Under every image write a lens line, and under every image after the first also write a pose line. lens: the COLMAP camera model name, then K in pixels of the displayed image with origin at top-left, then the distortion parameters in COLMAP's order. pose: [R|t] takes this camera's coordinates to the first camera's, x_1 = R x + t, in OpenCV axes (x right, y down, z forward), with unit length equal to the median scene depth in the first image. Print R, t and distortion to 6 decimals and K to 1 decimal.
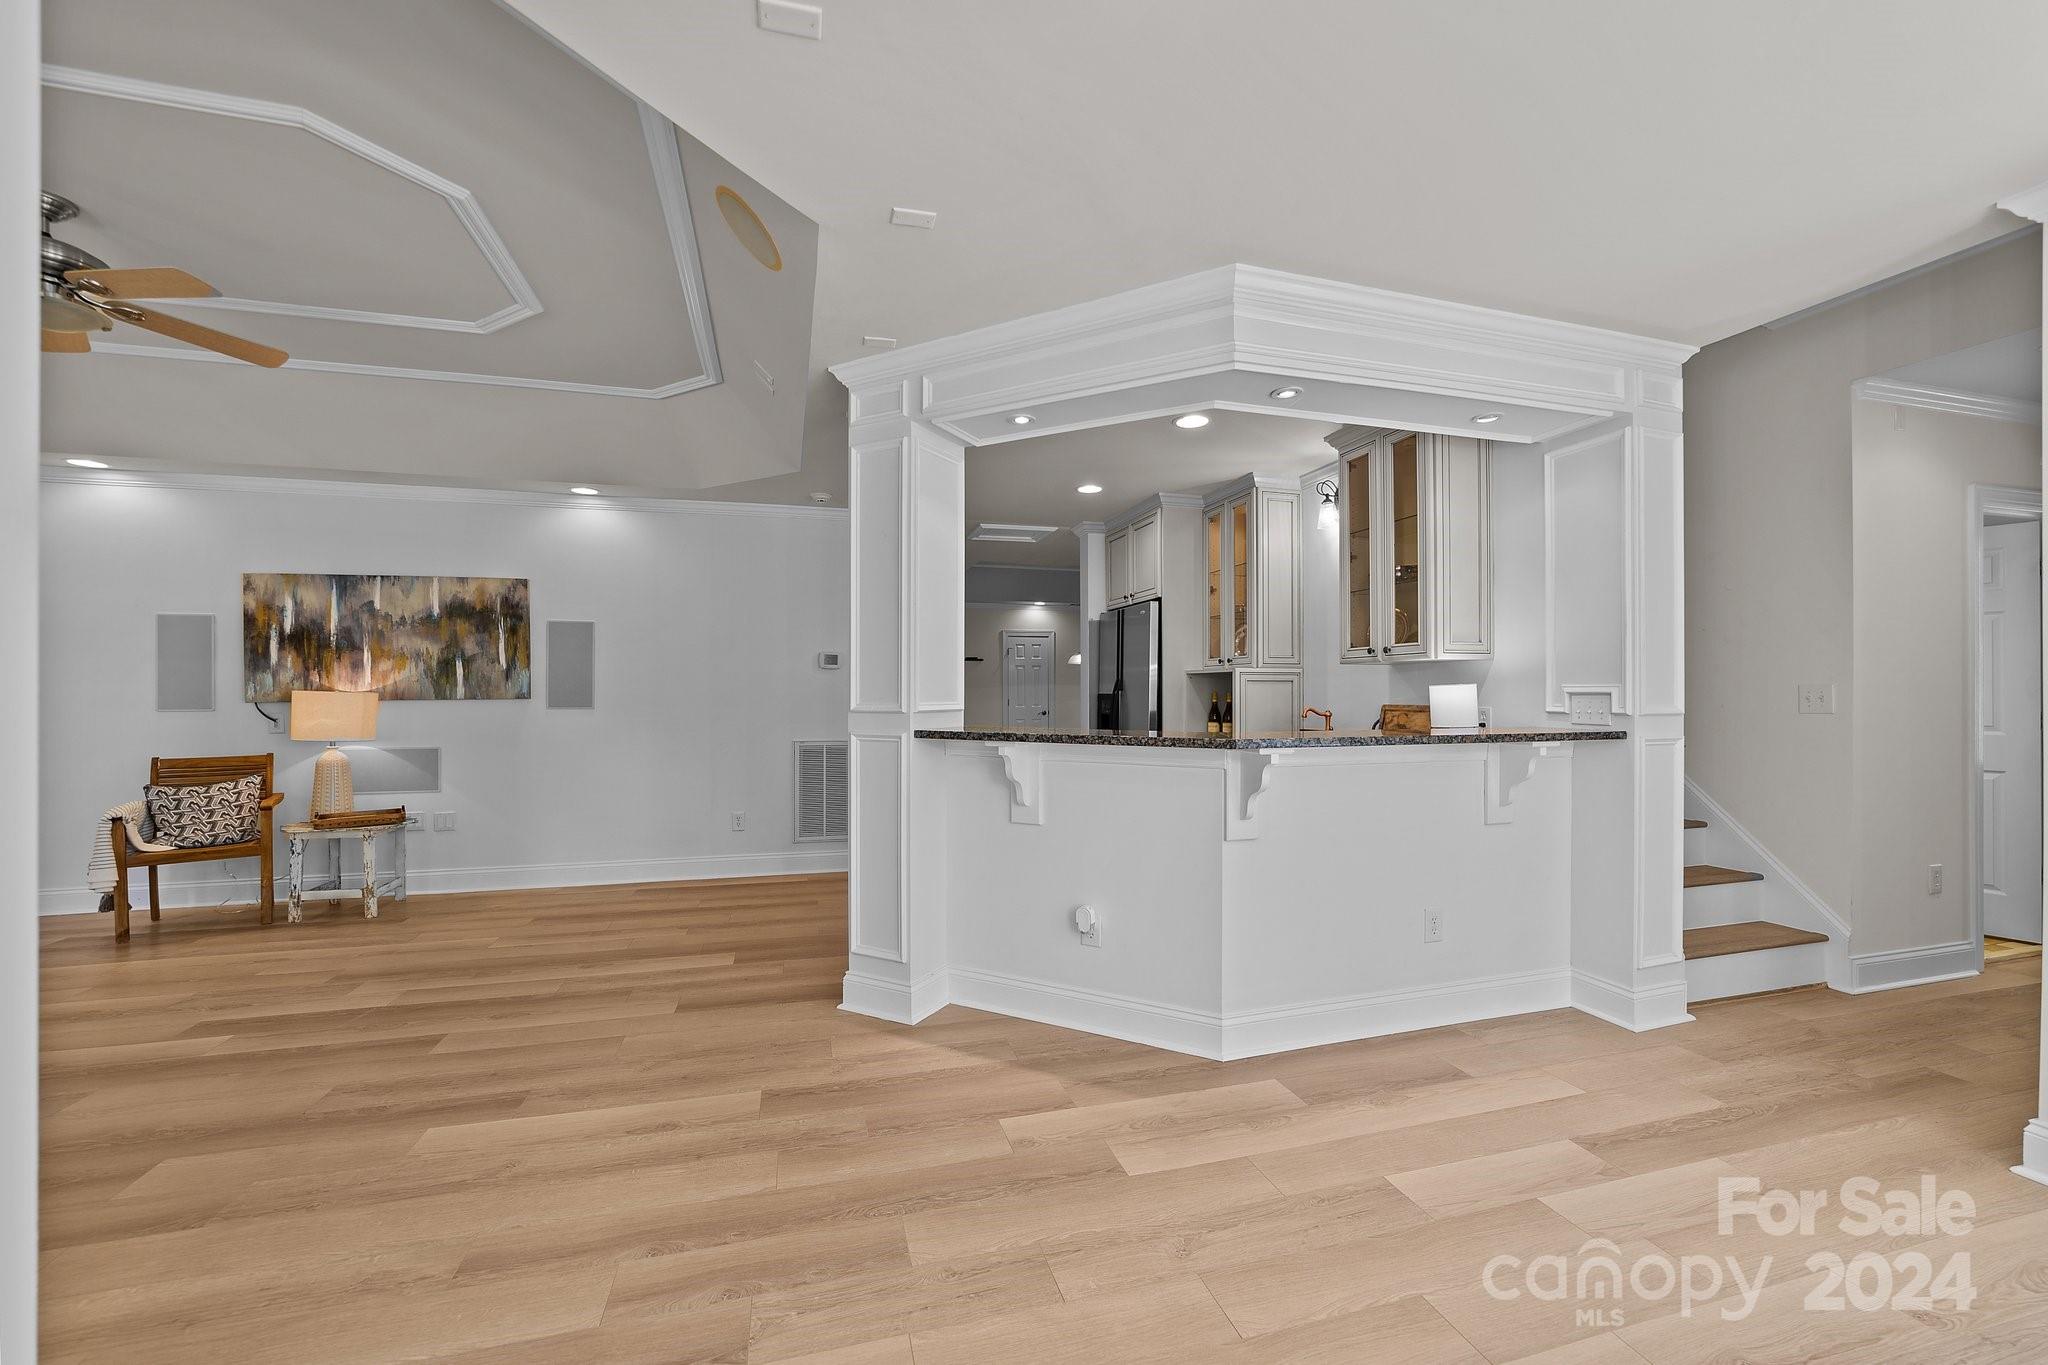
lens RADIAL K [[809.2, 0, 1018.4], [0, 809.2, 701.7], [0, 0, 1]] dist [-0.036621, 0.013150]
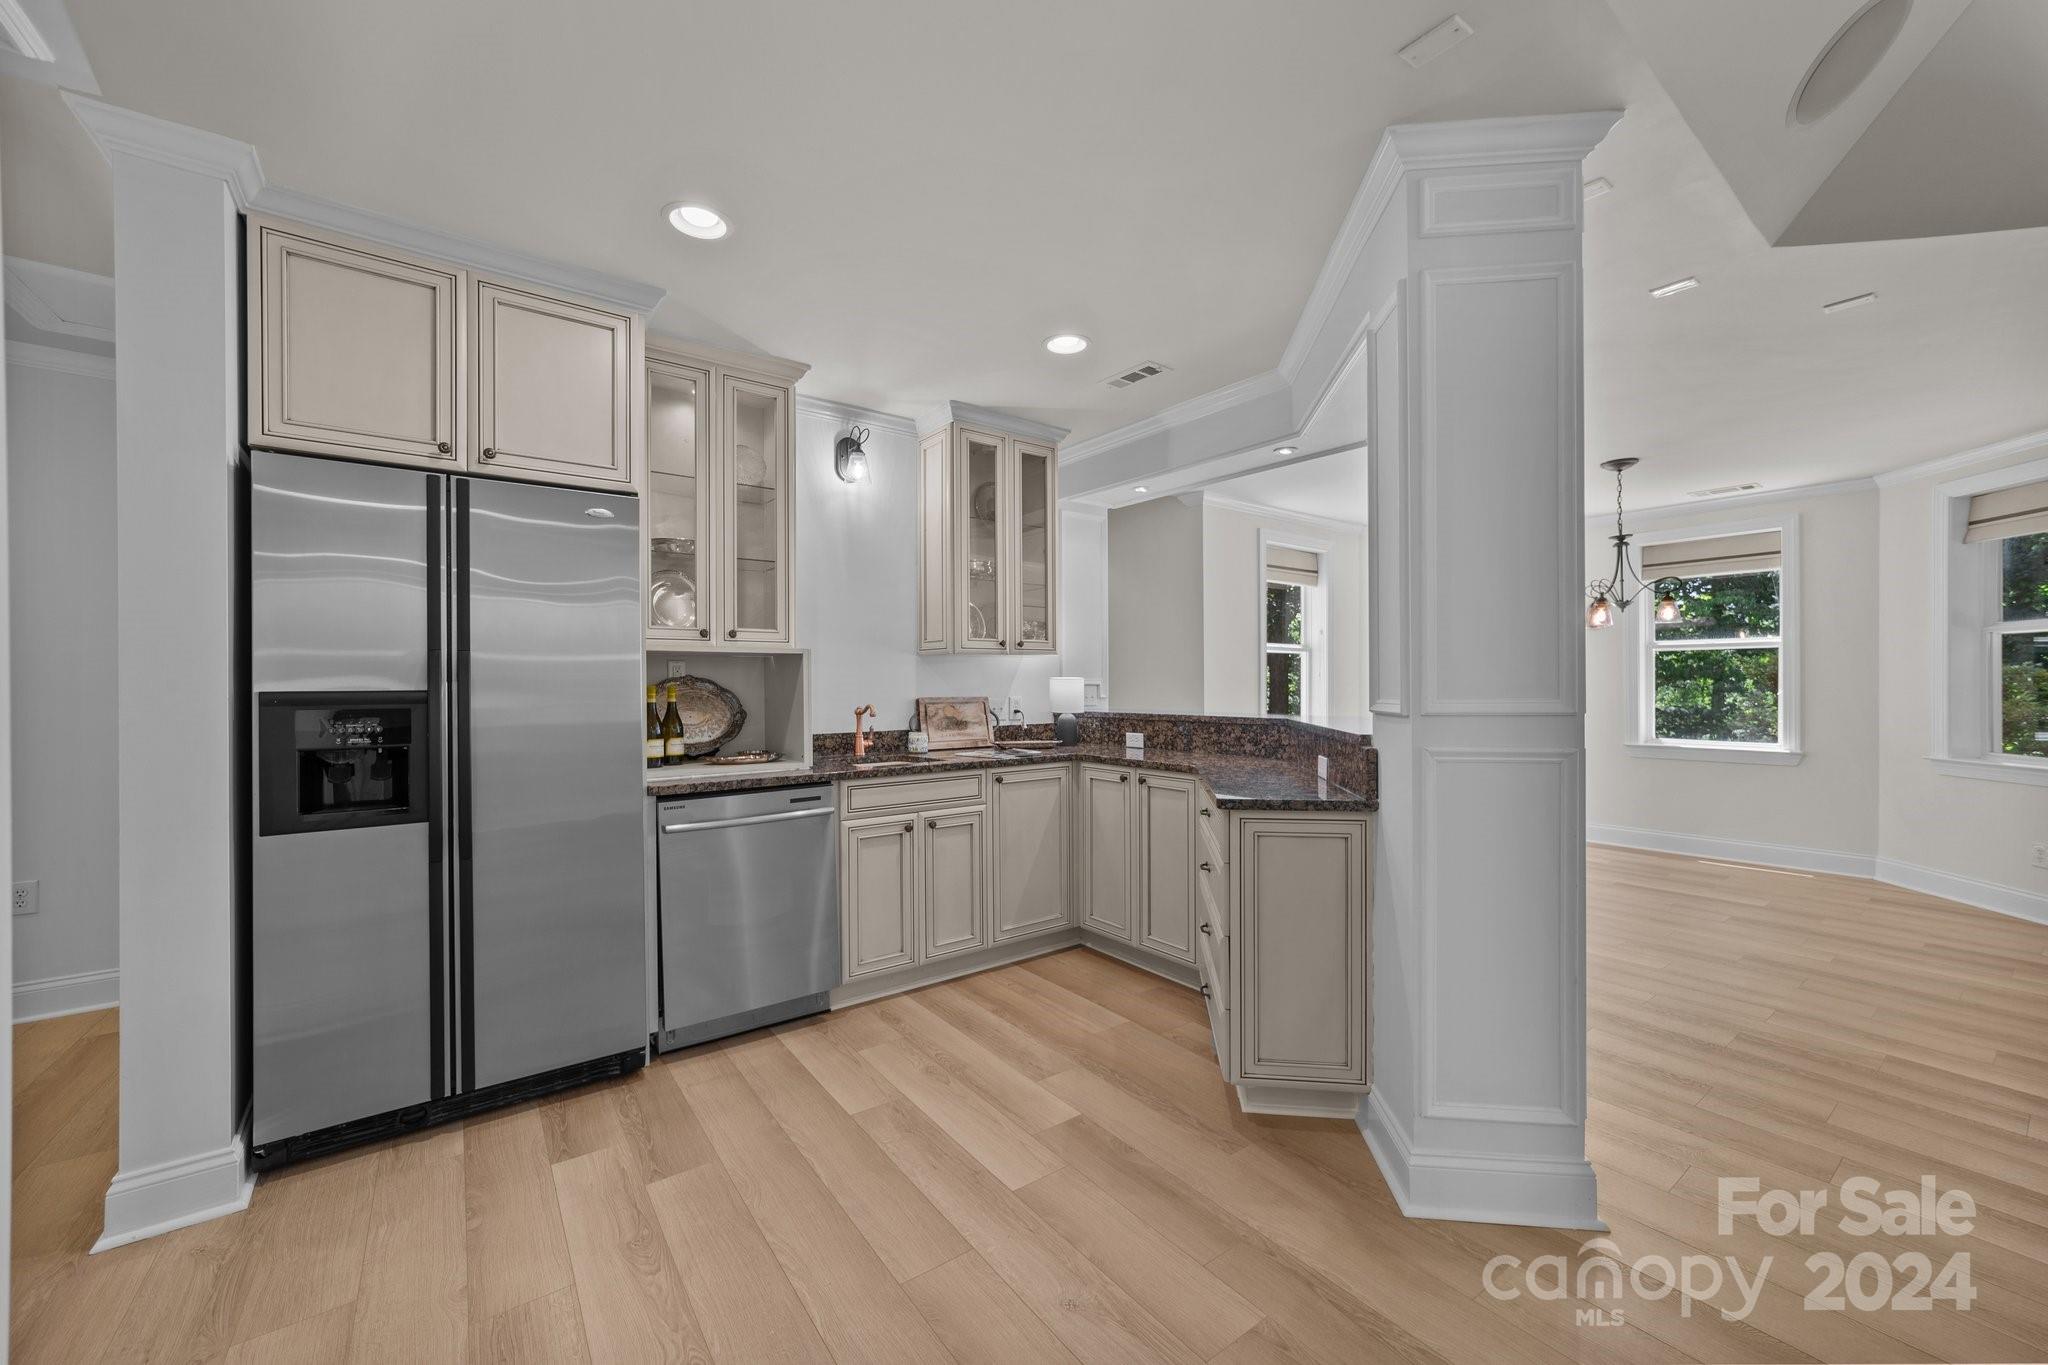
lens RADIAL K [[777.1, 0, 1021.8], [0, 777.1, 698.9], [0, 0, 1]] dist [-0.022323, 0.011893]
pose [[-0.349077, -0.012867, 0.937006, -0.397865], [0.015562, 0.999688, 0.019525, -0.009868], [-0.936965, 0.021397, -0.348768, 1.076658]]
